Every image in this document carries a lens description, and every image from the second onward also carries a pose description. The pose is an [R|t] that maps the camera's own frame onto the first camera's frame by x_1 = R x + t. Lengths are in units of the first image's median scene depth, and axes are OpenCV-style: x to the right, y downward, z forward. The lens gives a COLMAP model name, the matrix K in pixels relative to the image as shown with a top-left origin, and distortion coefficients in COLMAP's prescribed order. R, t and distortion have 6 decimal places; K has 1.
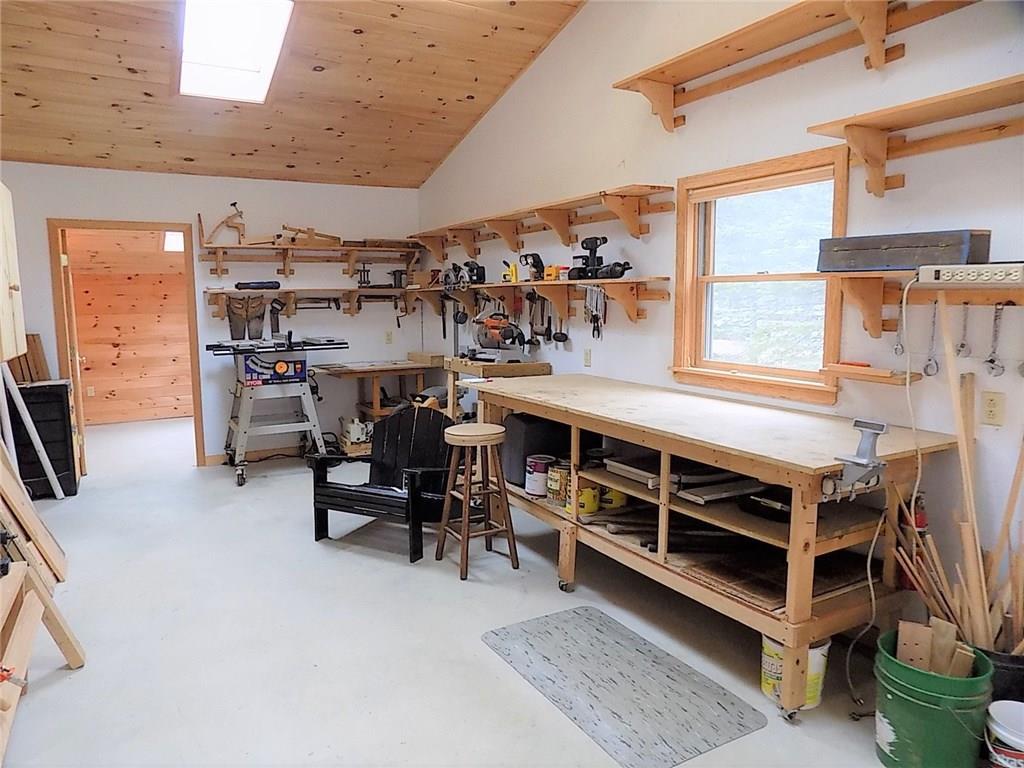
lens RADIAL K [[688.8, 0, 516.2], [0, 688.8, 381.4], [0, 0, 1]] dist [-0.000634, 0.001646]
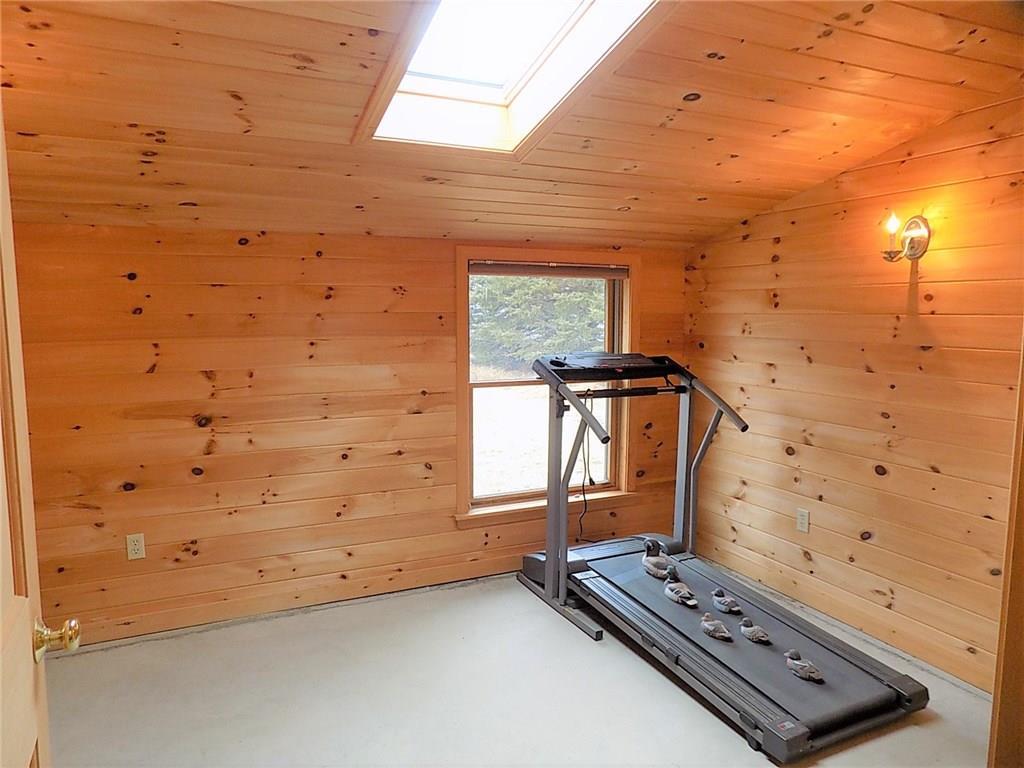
lens RADIAL K [[688.8, 0, 508.0], [0, 688.8, 386.1], [0, 0, 1]] dist [-0.000634, 0.001646]
pose [[0.997139, 0.016005, -0.073871, -0.388862], [-0.016800, 0.999807, -0.010153, -0.069976], [0.073694, 0.011365, 0.997216, 0.638515]]
